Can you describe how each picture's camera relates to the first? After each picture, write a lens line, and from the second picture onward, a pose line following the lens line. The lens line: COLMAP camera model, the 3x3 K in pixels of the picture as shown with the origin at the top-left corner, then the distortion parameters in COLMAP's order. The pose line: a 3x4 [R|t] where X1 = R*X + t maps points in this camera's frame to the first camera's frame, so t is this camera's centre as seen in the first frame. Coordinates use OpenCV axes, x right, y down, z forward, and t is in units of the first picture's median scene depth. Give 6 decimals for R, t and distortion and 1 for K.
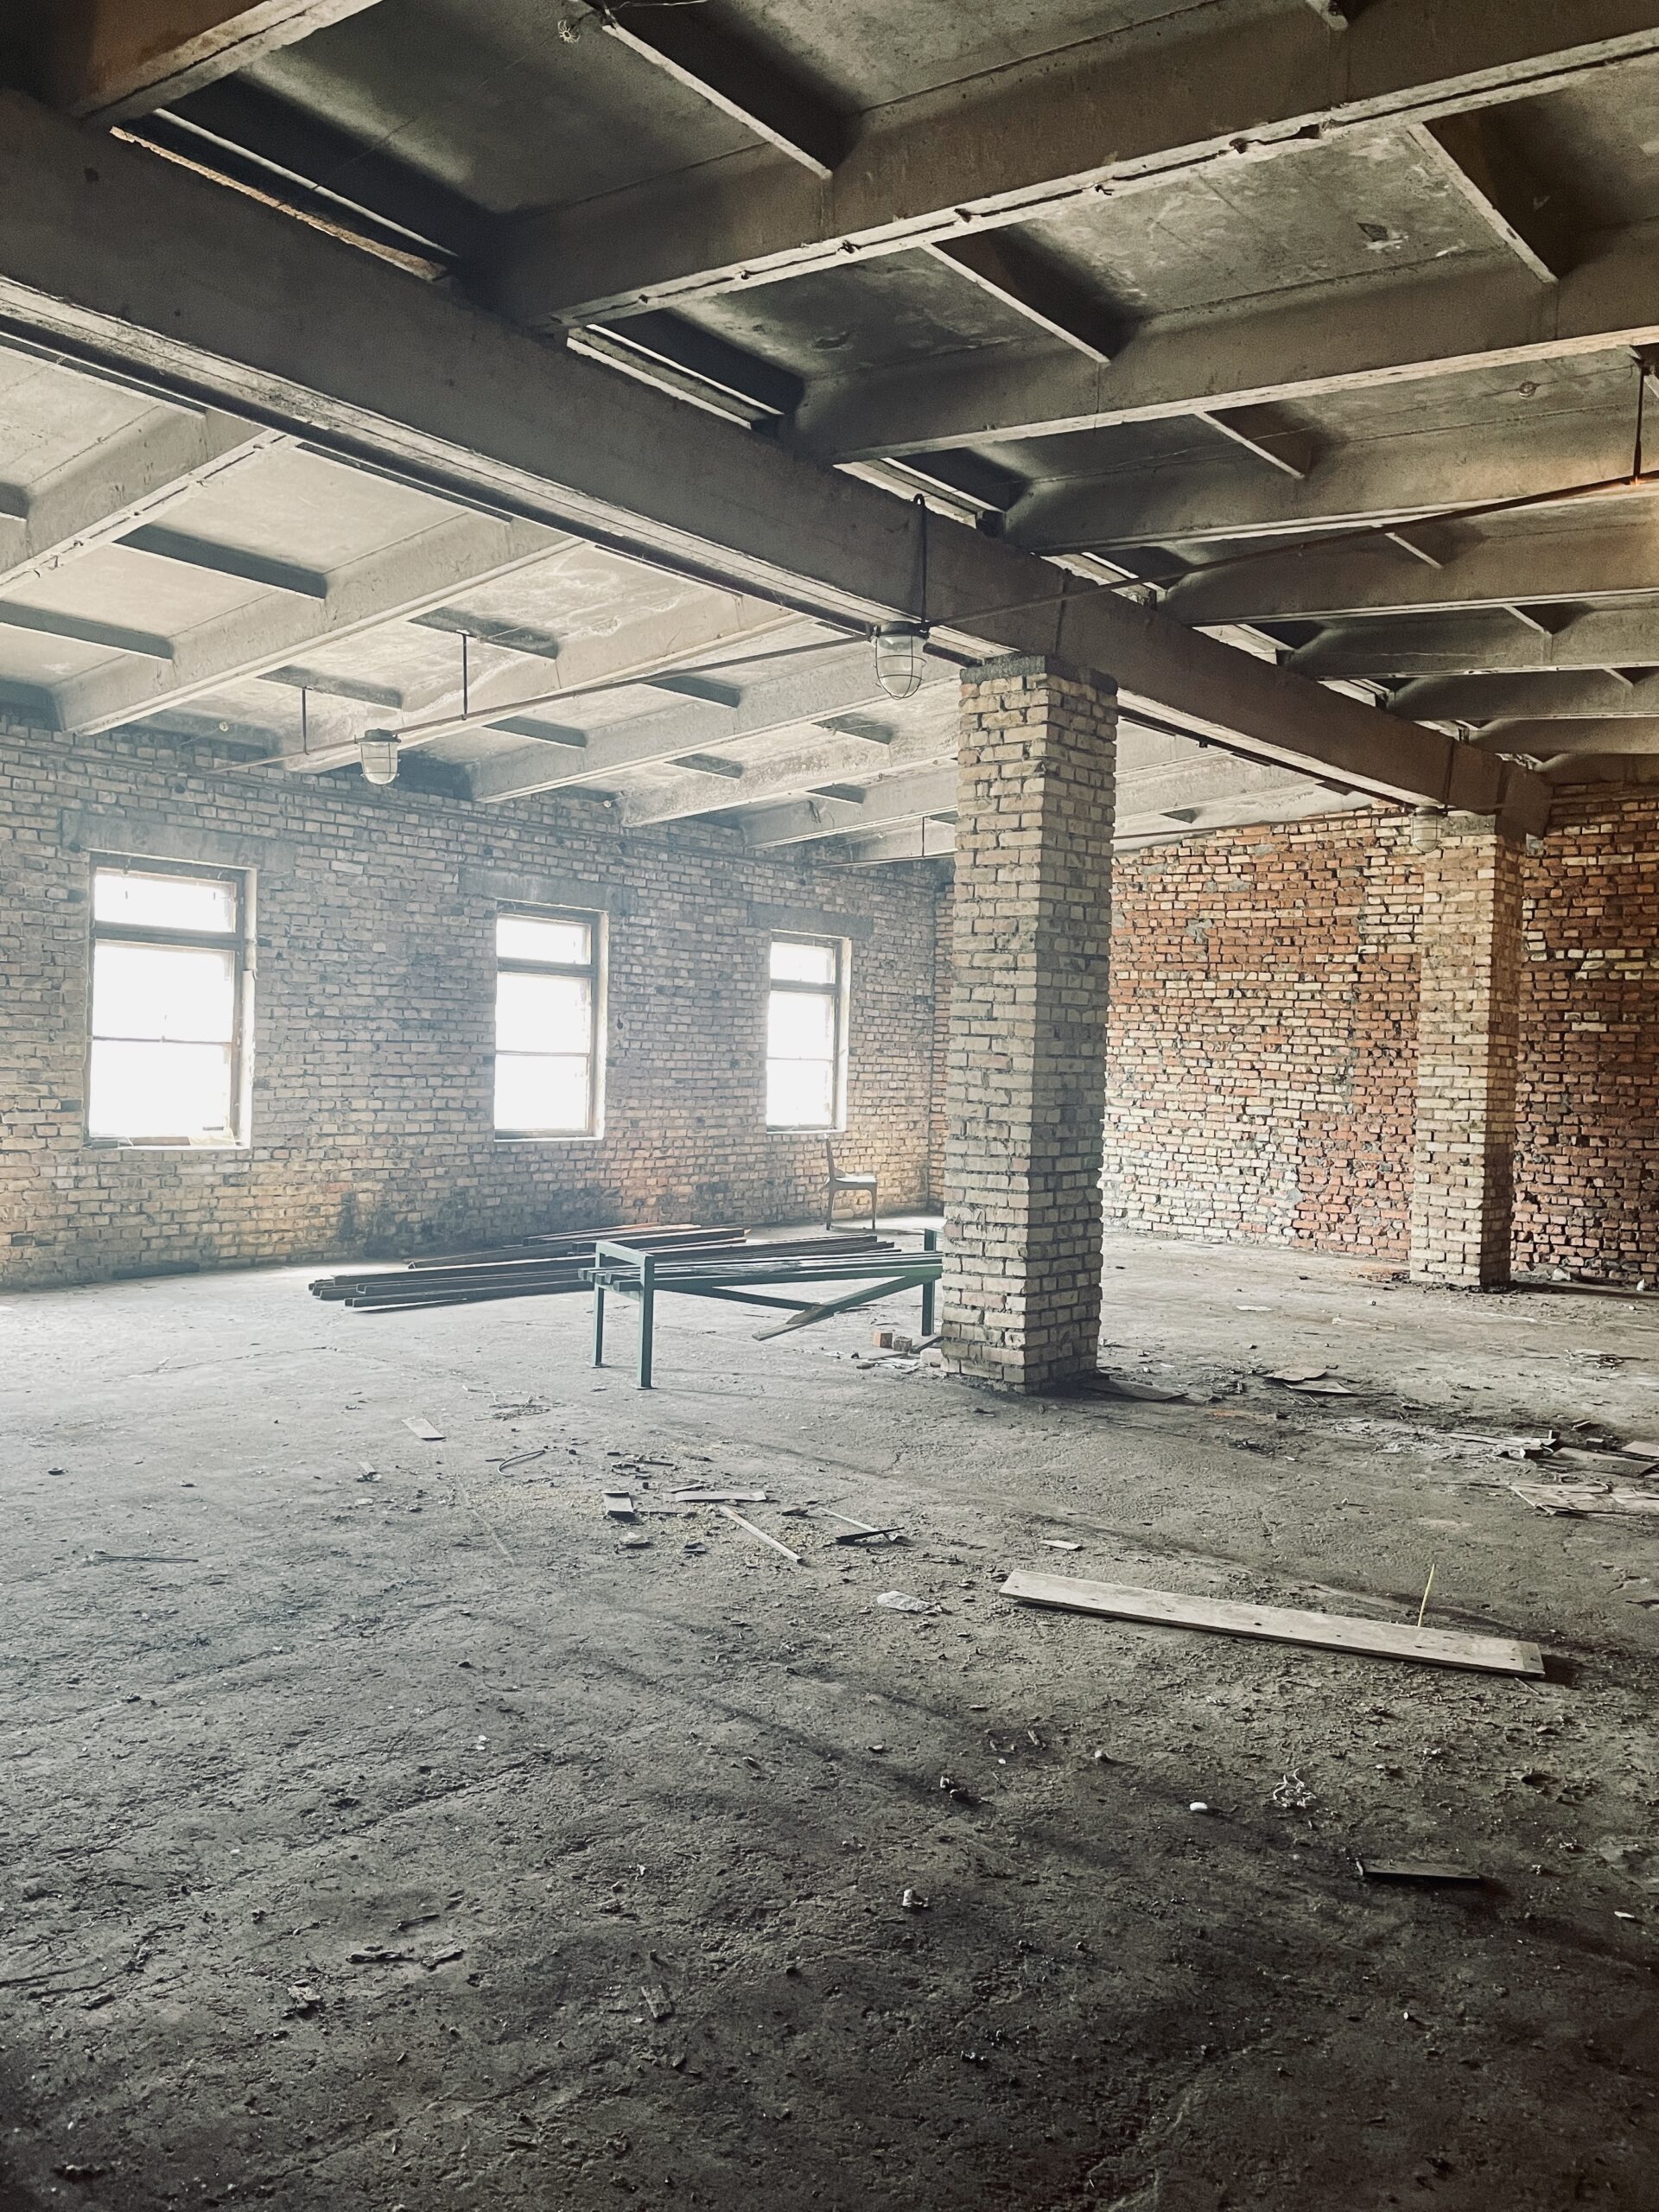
lens RADIAL K [[1687.0, 0, 825.4], [0, 1687.0, 1101.2], [0, 0, 1]] dist [0.076789, -0.010491]
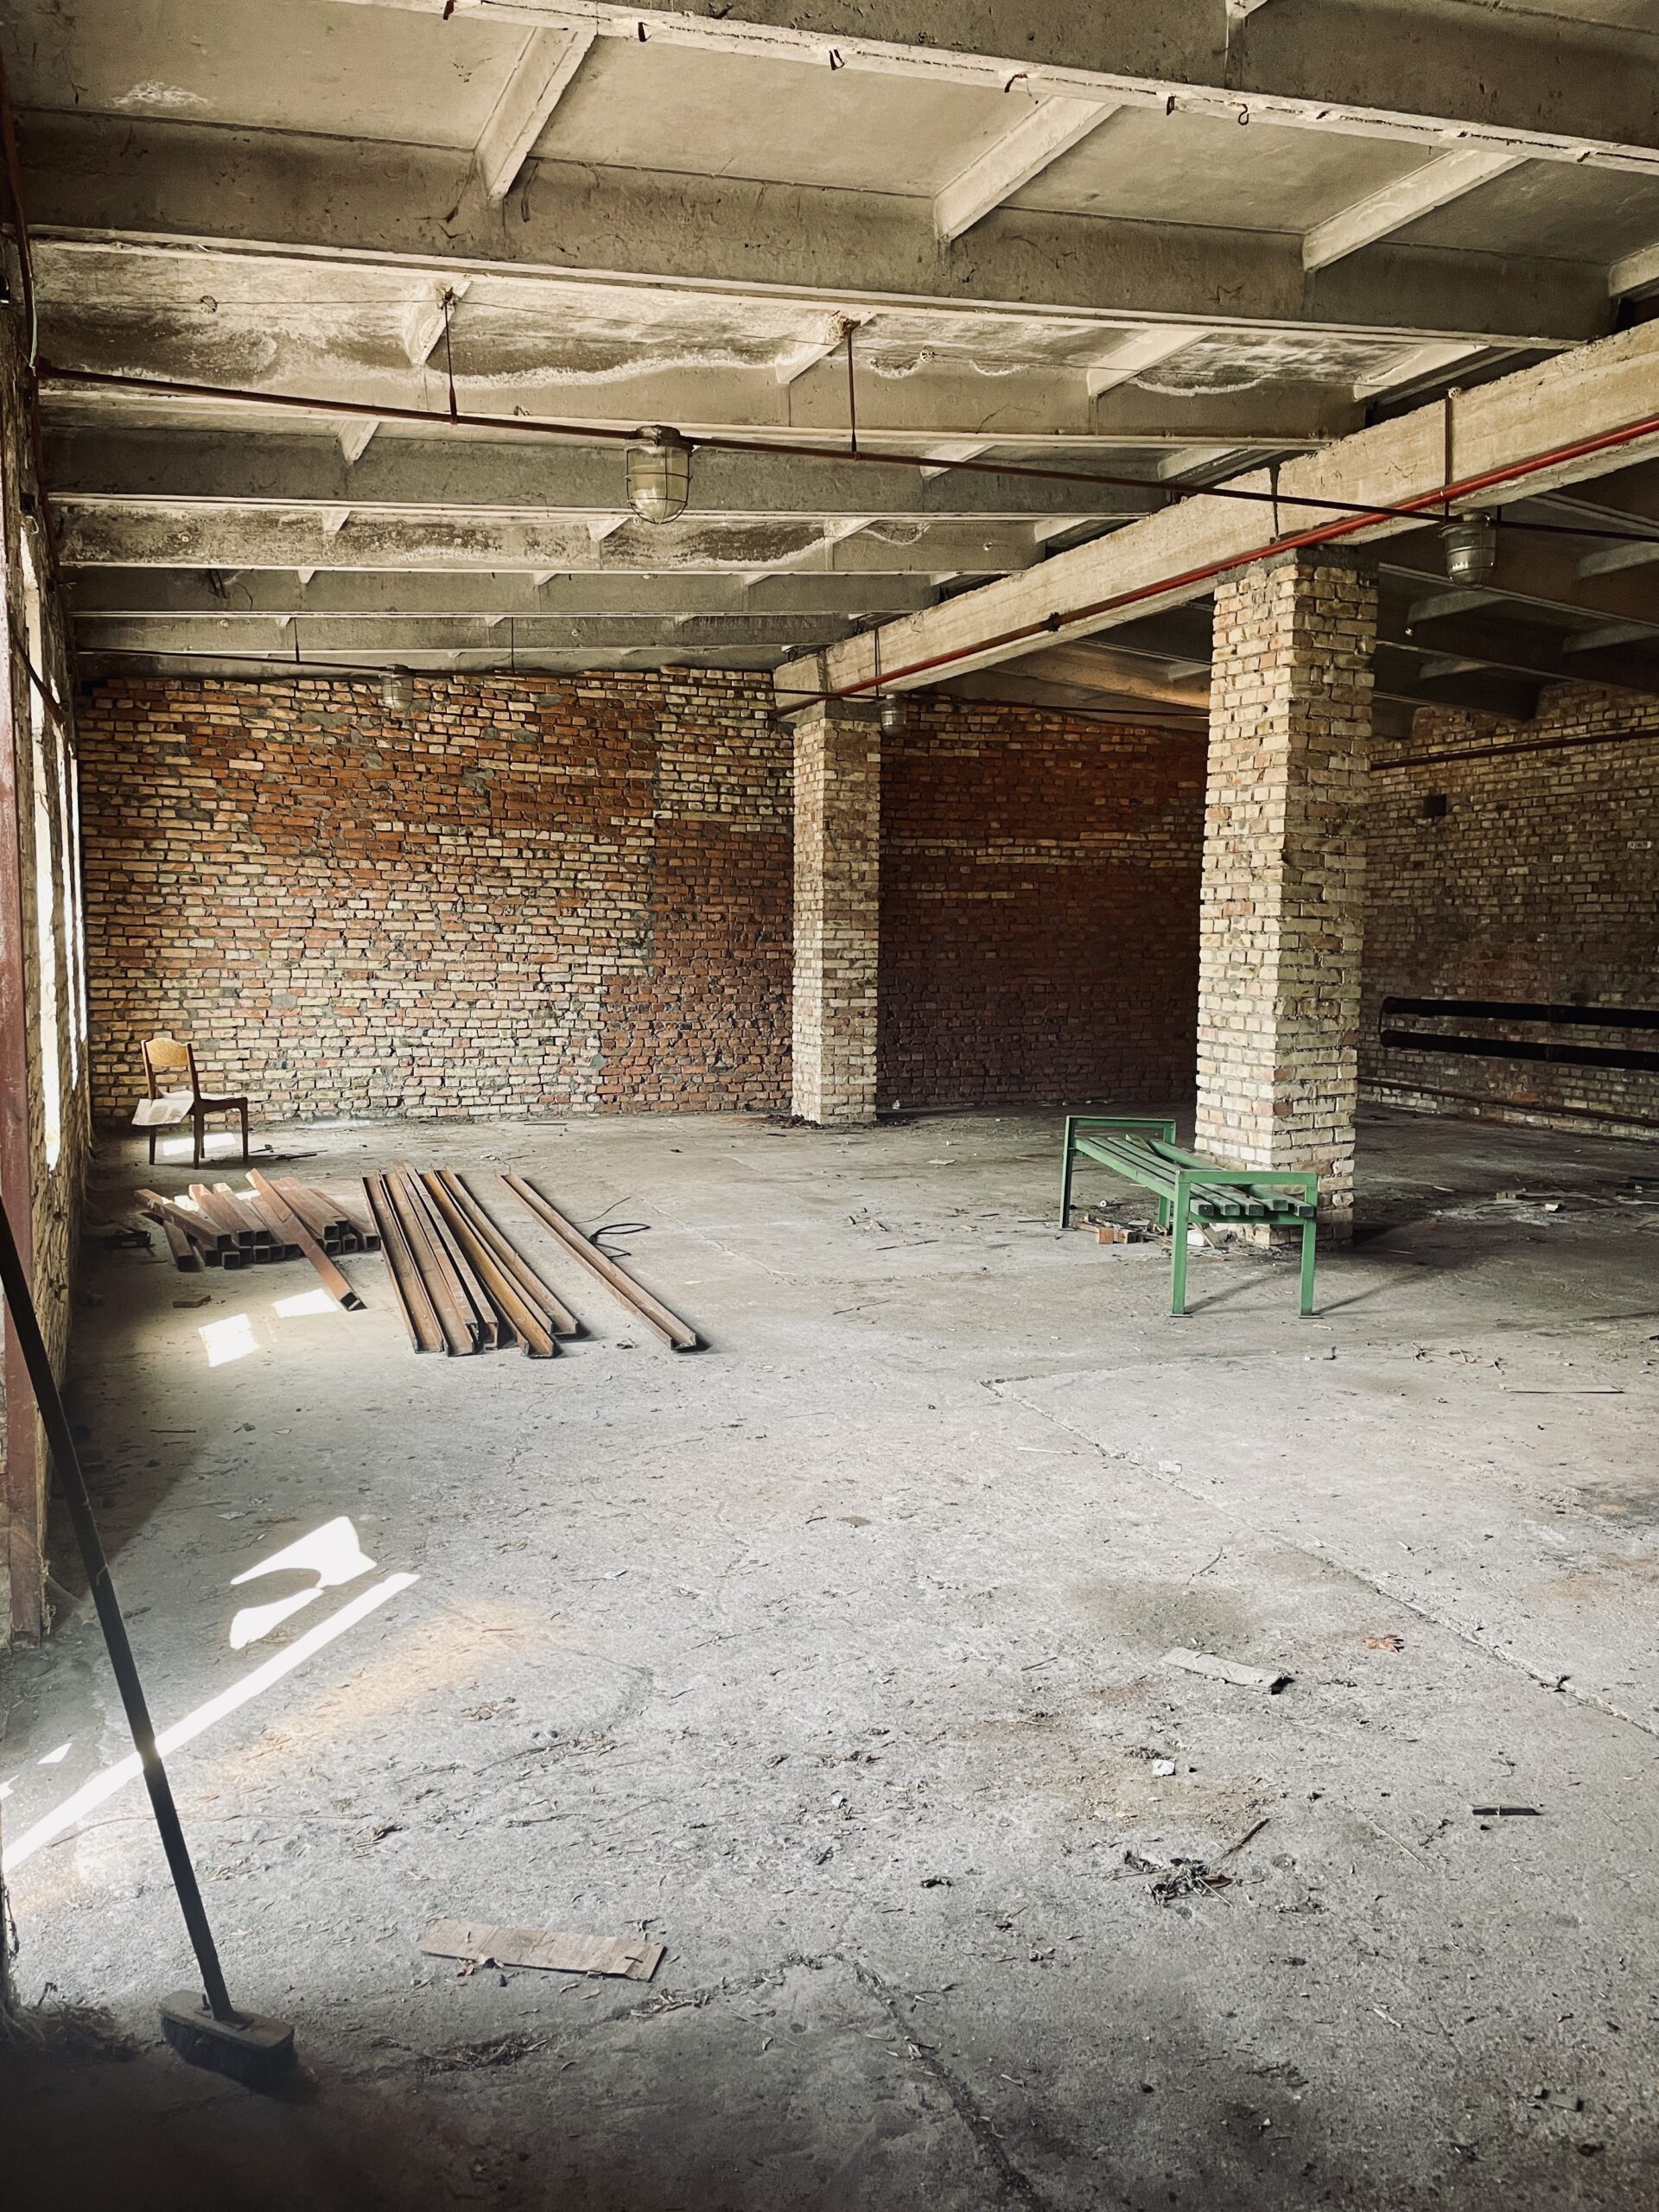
lens RADIAL K [[1687.0, 0, 810.9], [0, 1687.0, 1107.4], [0, 0, 1]] dist [0.076789, -0.010491]
pose [[0.442600, -0.115936, 0.889193, -0.585084], [0.026277, 0.992858, 0.116373, -0.031395], [-0.896334, -0.028141, 0.442485, 0.480149]]
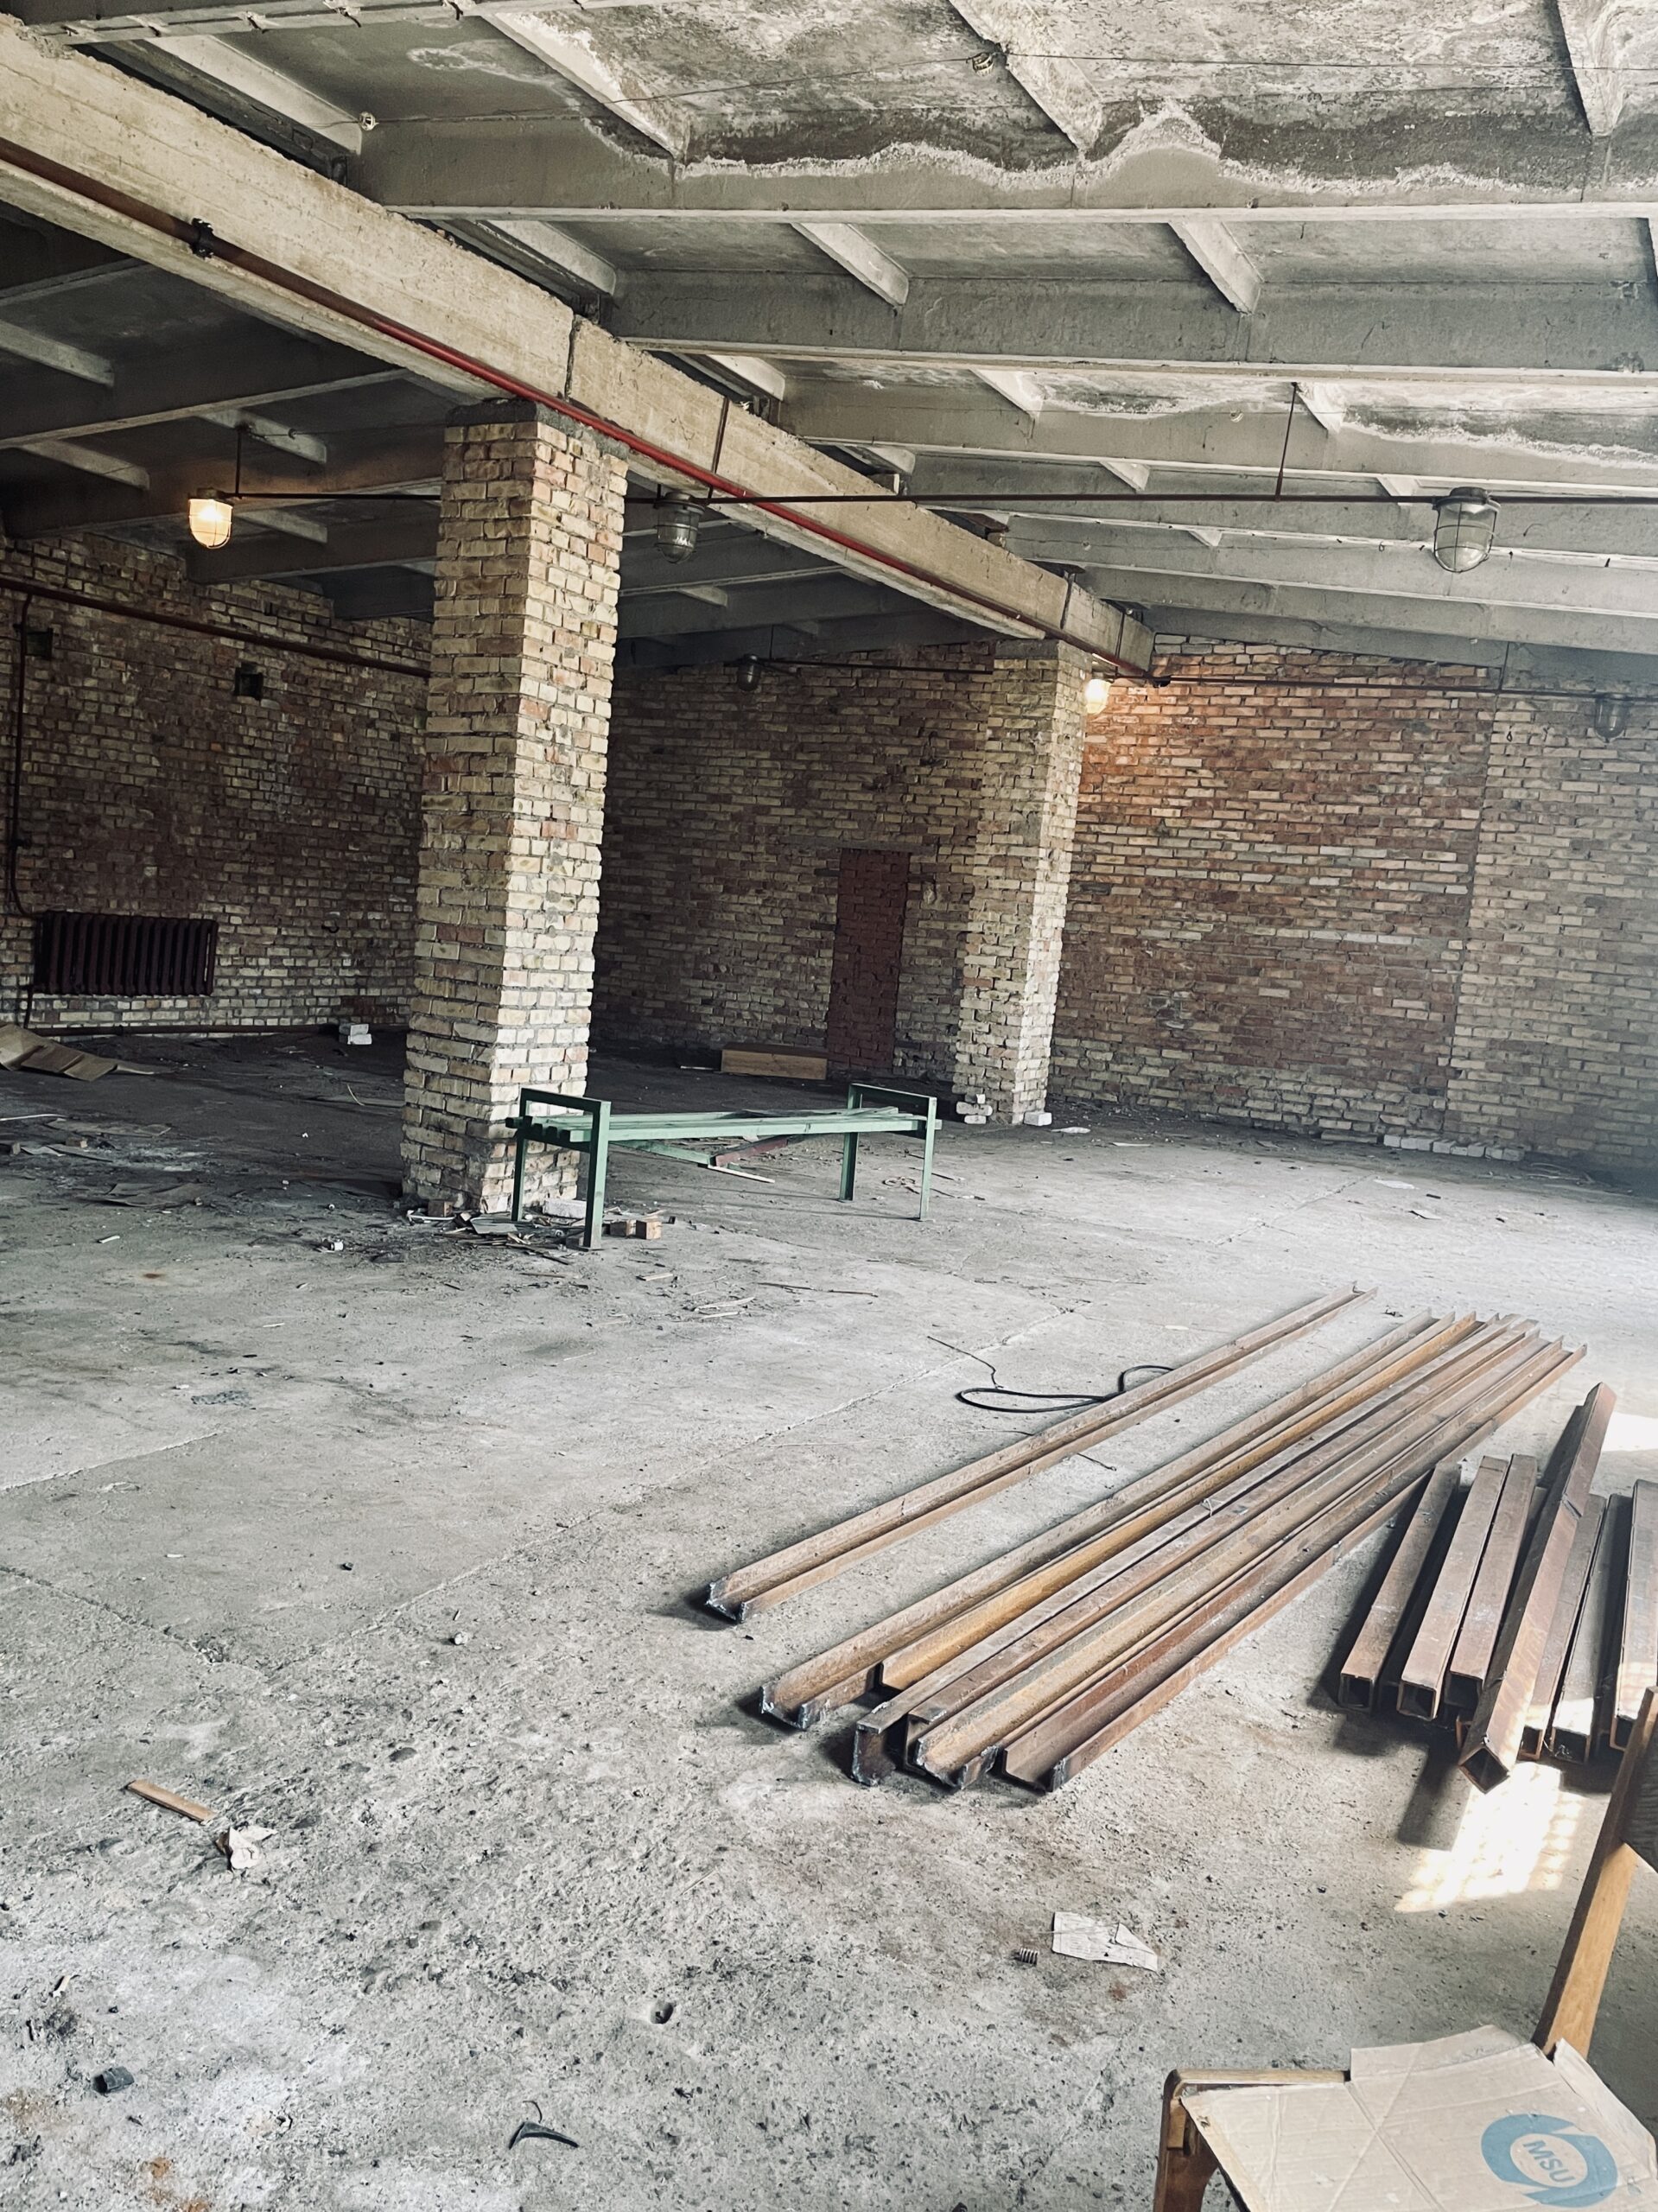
lens RADIAL K [[1781.2, 0, 826.7], [0, 1781.2, 1101.7], [0, 0, 1]] dist [0.067021, -0.019537]
pose [[-0.971470, -0.089200, -0.219749, 0.133351], [-0.120016, 0.984075, 0.131116, -0.026694], [0.204554, 0.153749, -0.966705, 1.250356]]
